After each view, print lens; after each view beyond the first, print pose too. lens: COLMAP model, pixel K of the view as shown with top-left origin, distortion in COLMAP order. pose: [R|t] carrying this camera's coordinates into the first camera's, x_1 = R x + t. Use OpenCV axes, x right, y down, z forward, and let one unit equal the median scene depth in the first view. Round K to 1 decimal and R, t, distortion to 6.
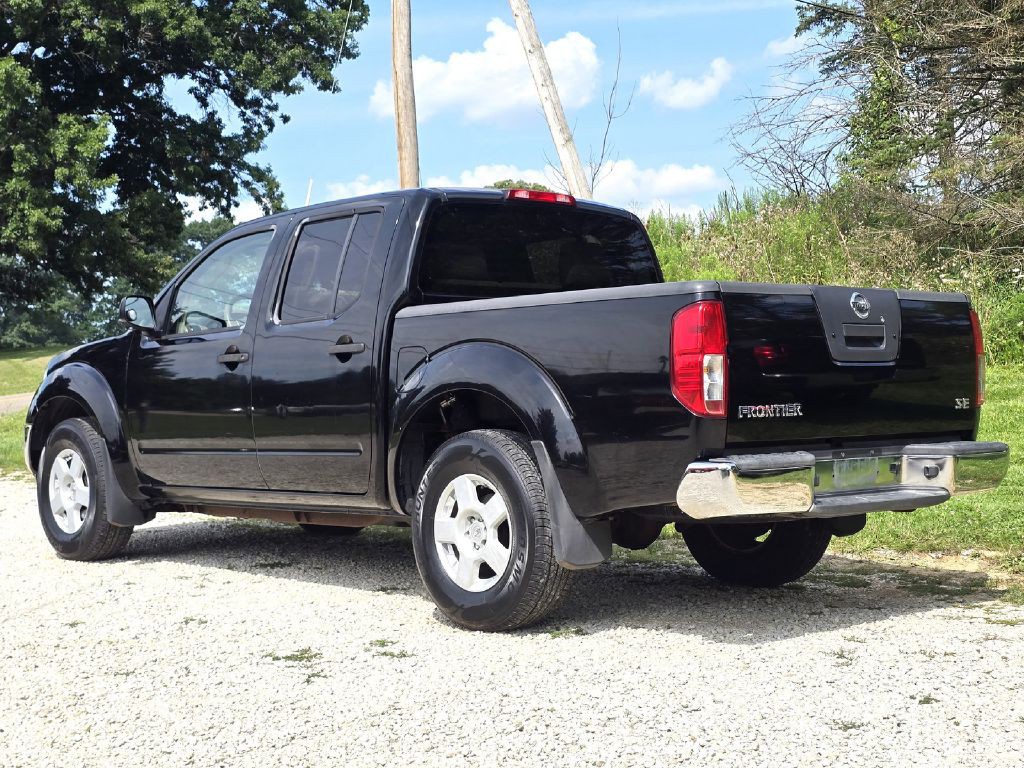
lens RADIAL K [[1713.1, 0, 512.0], [0, 1713.1, 384.0], [0, 0, 1]] dist [0.290731, -1.213874]
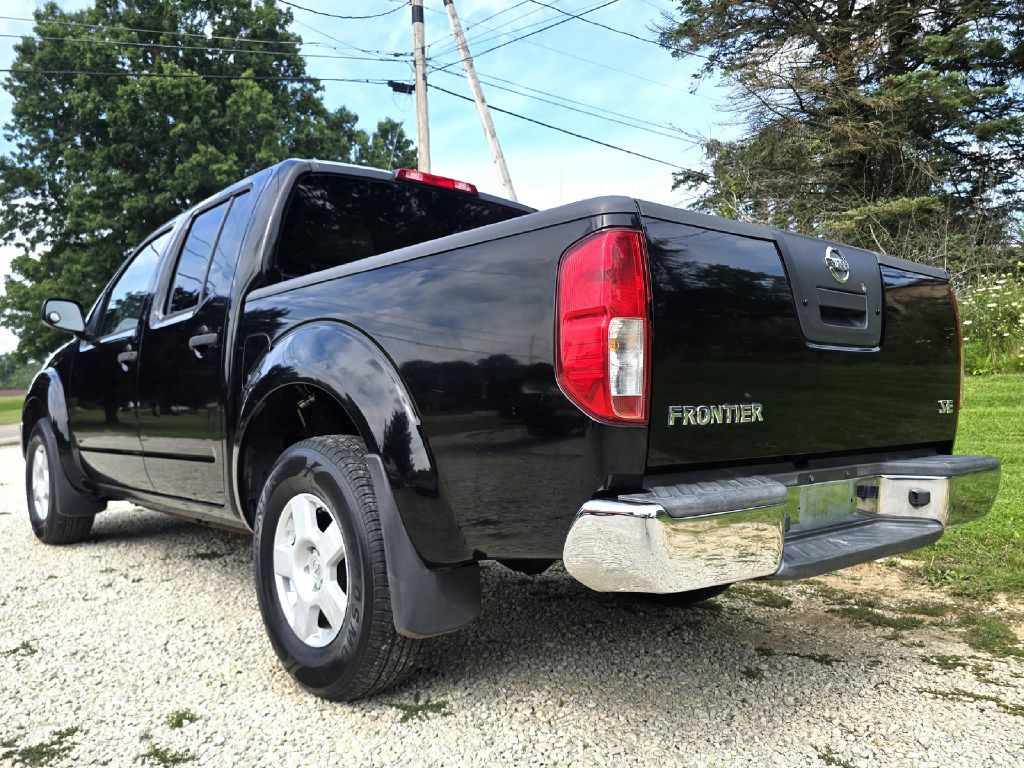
lens RADIAL K [[839.3, 0, 483.8], [0, 839.3, 396.8], [0, 0, 1]] dist [0.080156, -0.079197]
pose [[0.999015, 0.007945, -0.043650, 0.024920], [-0.008190, 0.999952, -0.005424, 0.003706], [0.043605, 0.005776, 0.999032, 0.218256]]
